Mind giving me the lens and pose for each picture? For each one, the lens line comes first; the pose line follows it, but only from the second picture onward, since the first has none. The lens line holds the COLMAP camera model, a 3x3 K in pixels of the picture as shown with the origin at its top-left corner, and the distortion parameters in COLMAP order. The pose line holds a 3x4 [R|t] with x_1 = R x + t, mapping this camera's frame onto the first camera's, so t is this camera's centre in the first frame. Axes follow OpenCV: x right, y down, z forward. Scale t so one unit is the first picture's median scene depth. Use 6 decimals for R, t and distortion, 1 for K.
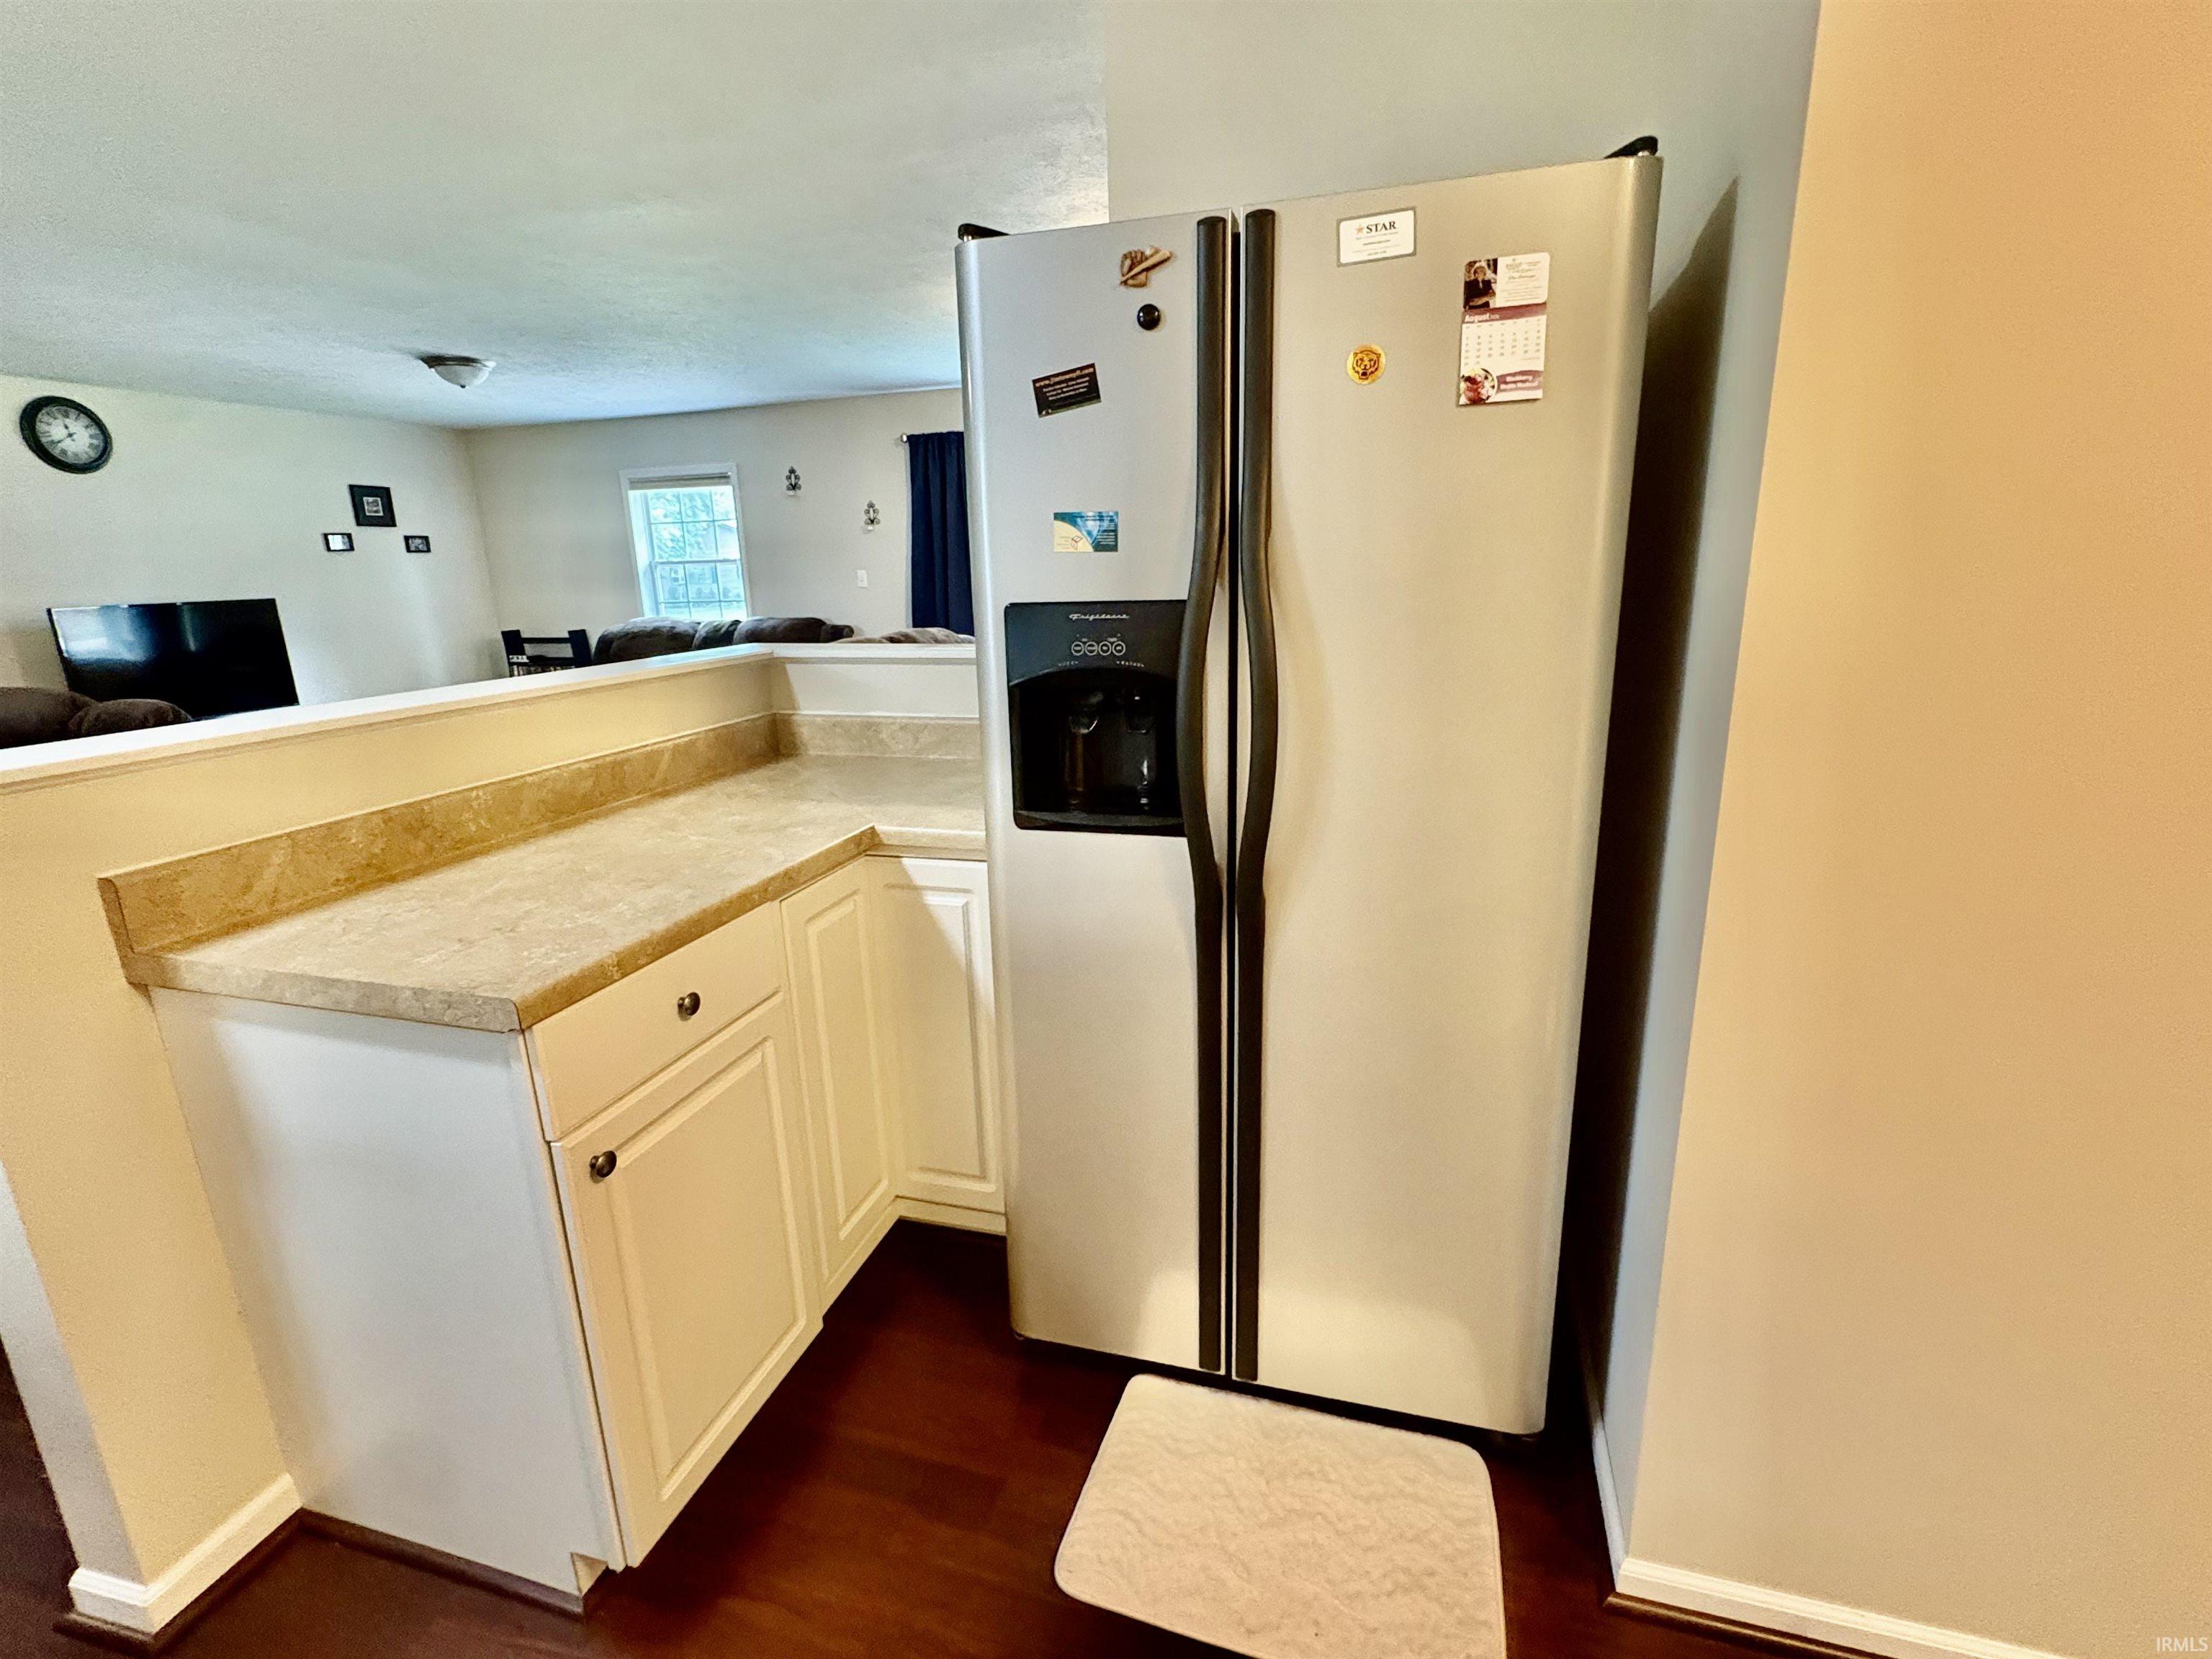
lens RADIAL K [[1033.1, 0, 1105.8], [0, 1033.1, 827.8], [0, 0, 1]] dist [-0.001084, 0.001010]
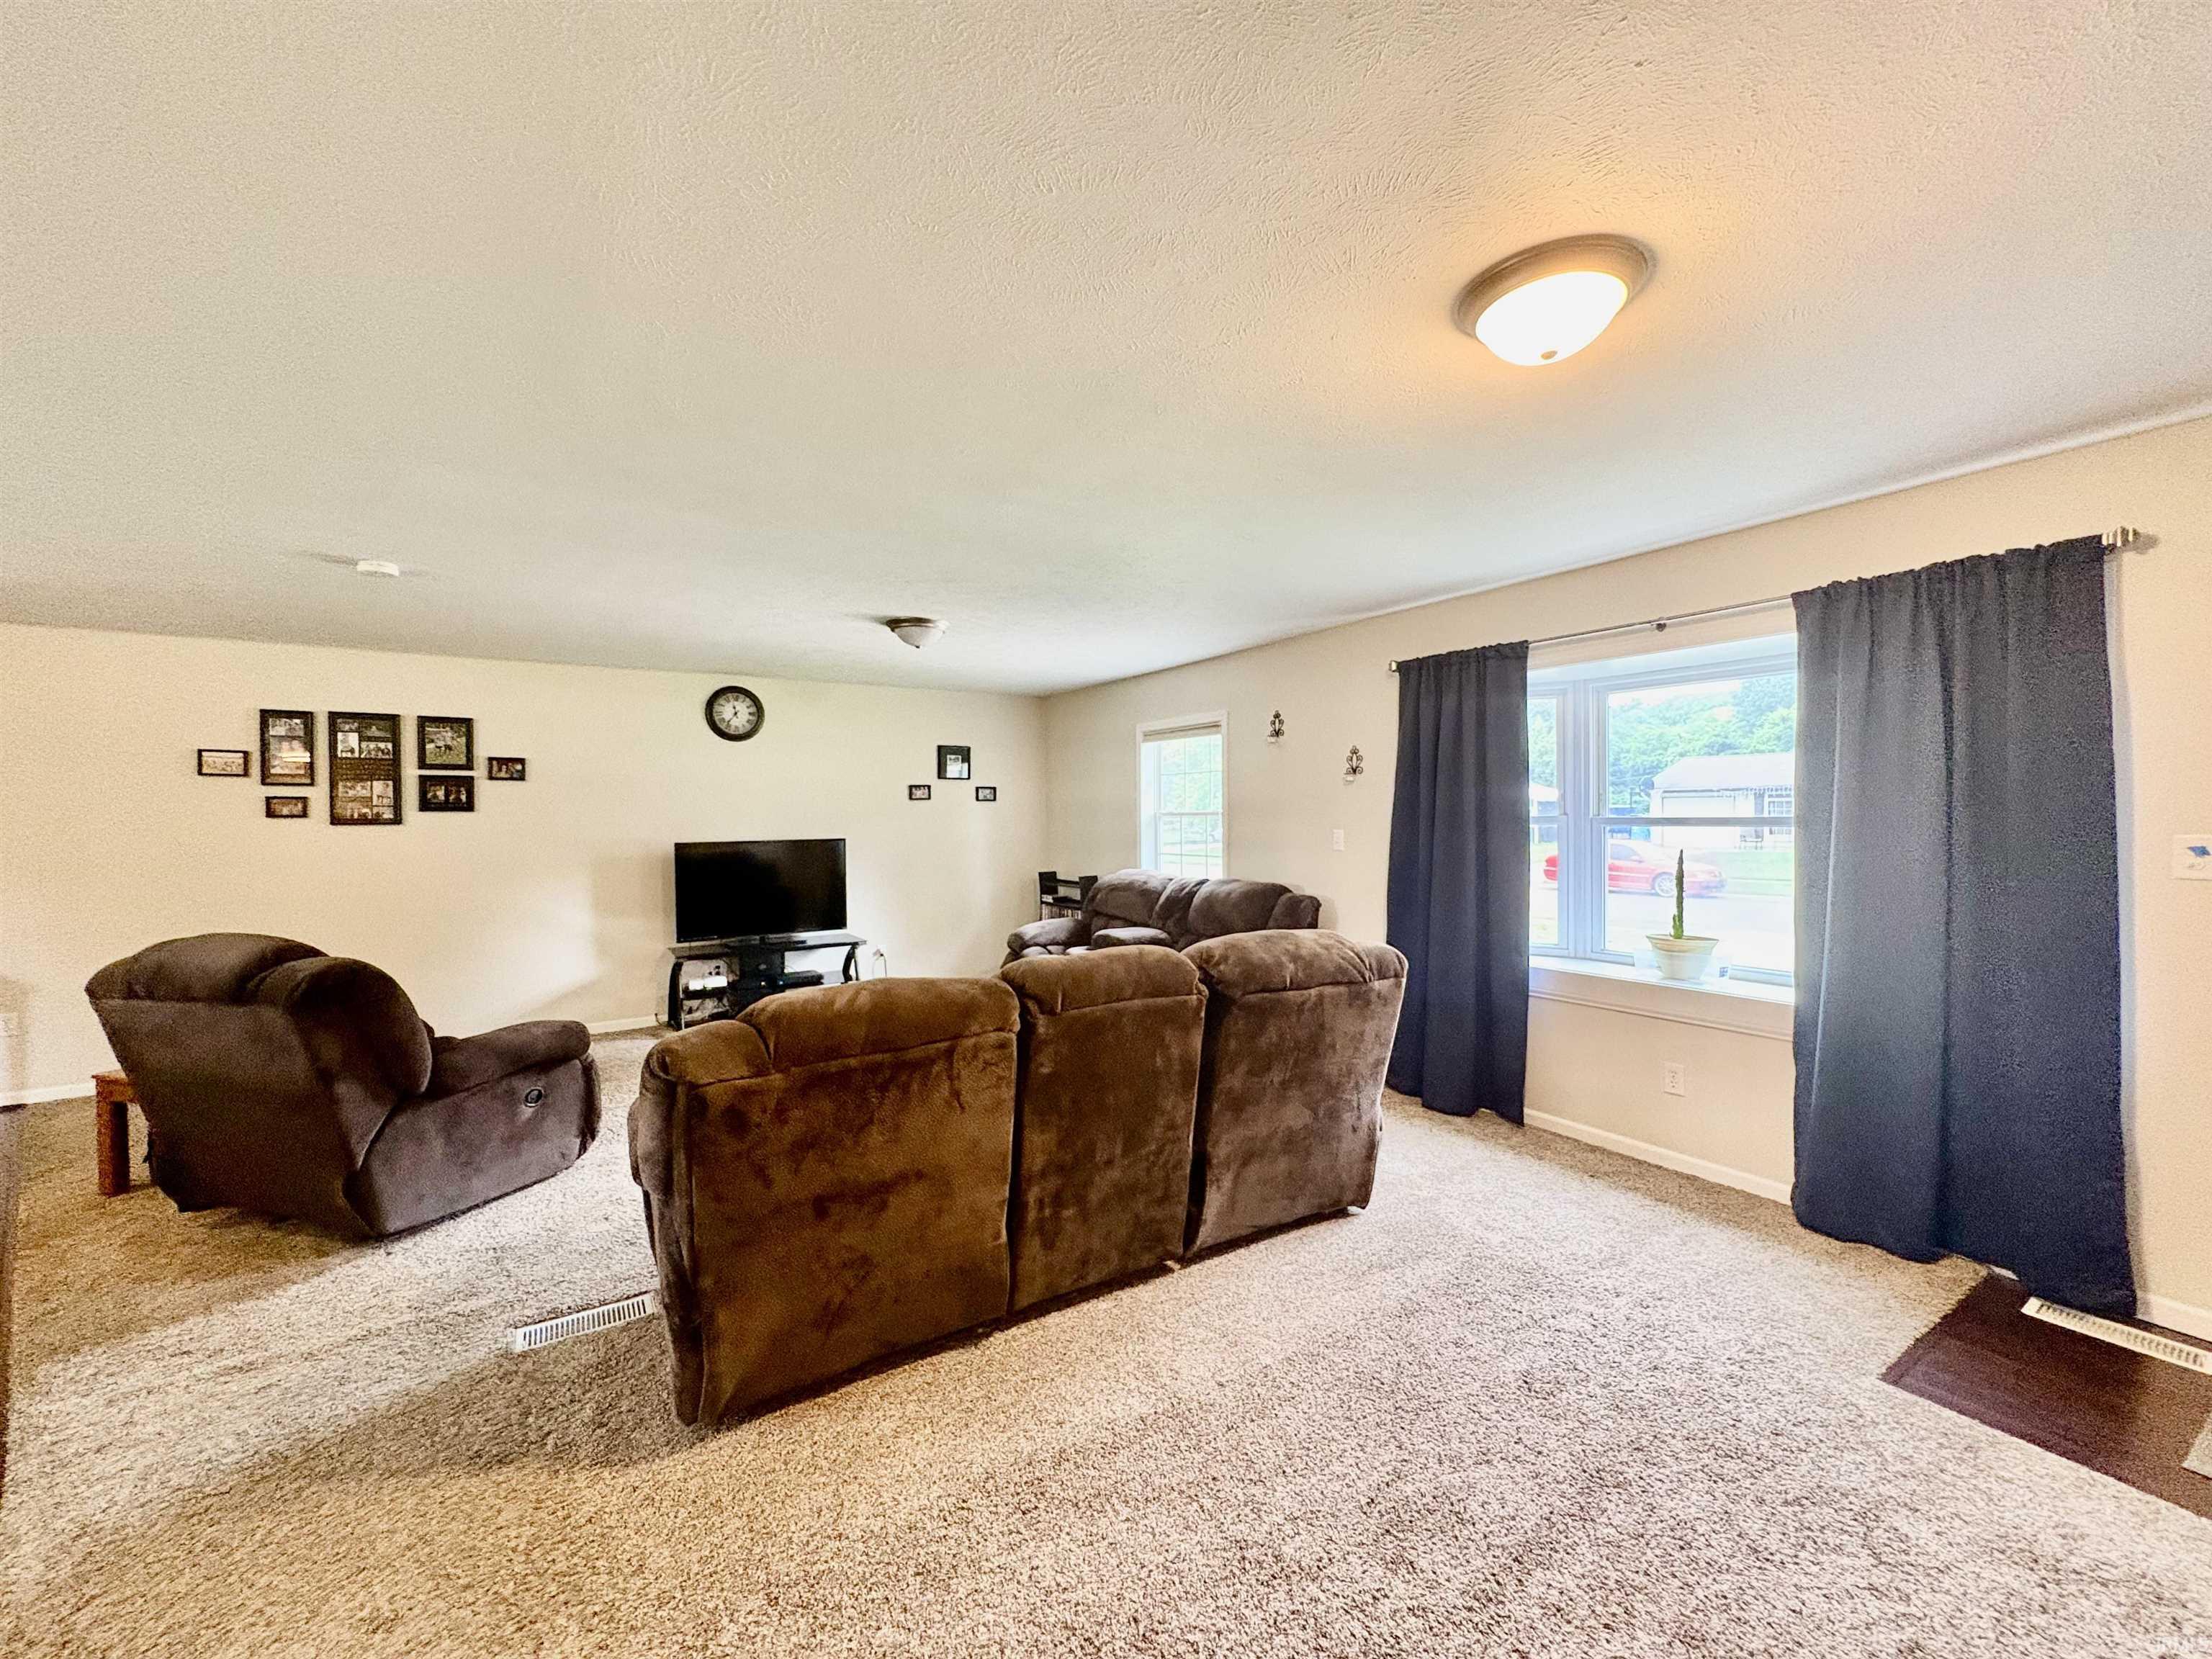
lens RADIAL K [[880.7, 0, 1108.8], [0, 880.7, 825.7], [0, 0, 1]] dist [-0.001286, -0.000171]
pose [[0.773817, 0.029149, -0.632738, 0.055389], [-0.171481, 0.971277, -0.164971, -0.108523], [0.609755, 0.236160, 0.756589, 0.372948]]
